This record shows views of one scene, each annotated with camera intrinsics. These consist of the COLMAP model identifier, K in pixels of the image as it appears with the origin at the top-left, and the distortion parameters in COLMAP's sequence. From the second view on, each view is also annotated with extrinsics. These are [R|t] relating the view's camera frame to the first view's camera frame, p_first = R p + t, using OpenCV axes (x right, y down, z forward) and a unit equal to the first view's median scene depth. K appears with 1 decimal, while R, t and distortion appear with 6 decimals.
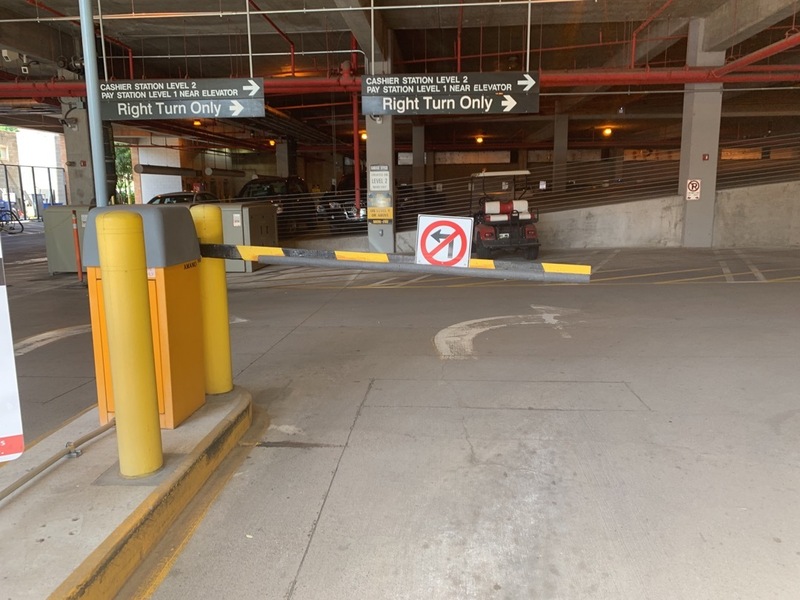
lens RADIAL K [[607.1, 0, 402.0], [0, 607.1, 294.8], [0, 0, 1]] dist [-0.003537, 0.012512]
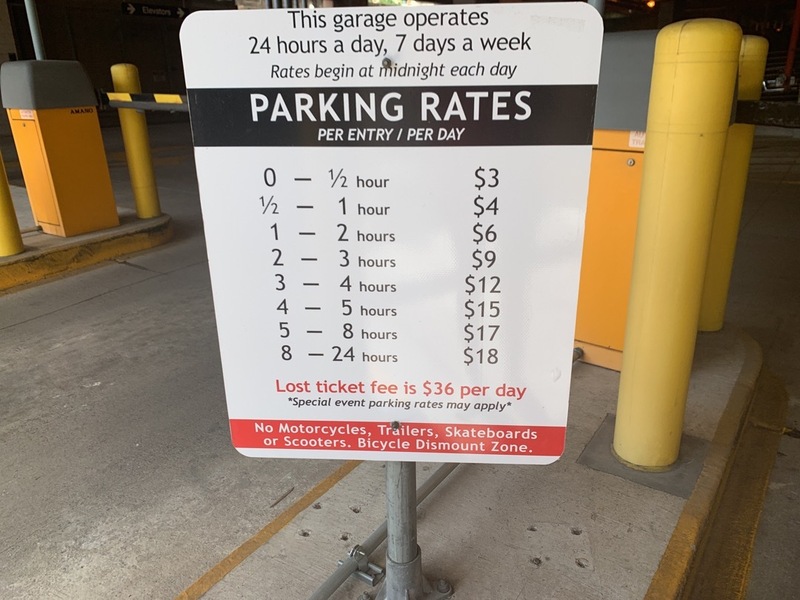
lens RADIAL K [[607.1, 0, 398.4], [0, 607.1, 293.3], [0, 0, 1]] dist [-0.003537, 0.012512]
pose [[0.853733, 0.169420, -0.492379, -0.381869], [-0.074178, 0.975516, 0.207042, 0.007345], [0.515400, -0.140235, 0.845397, 0.360177]]
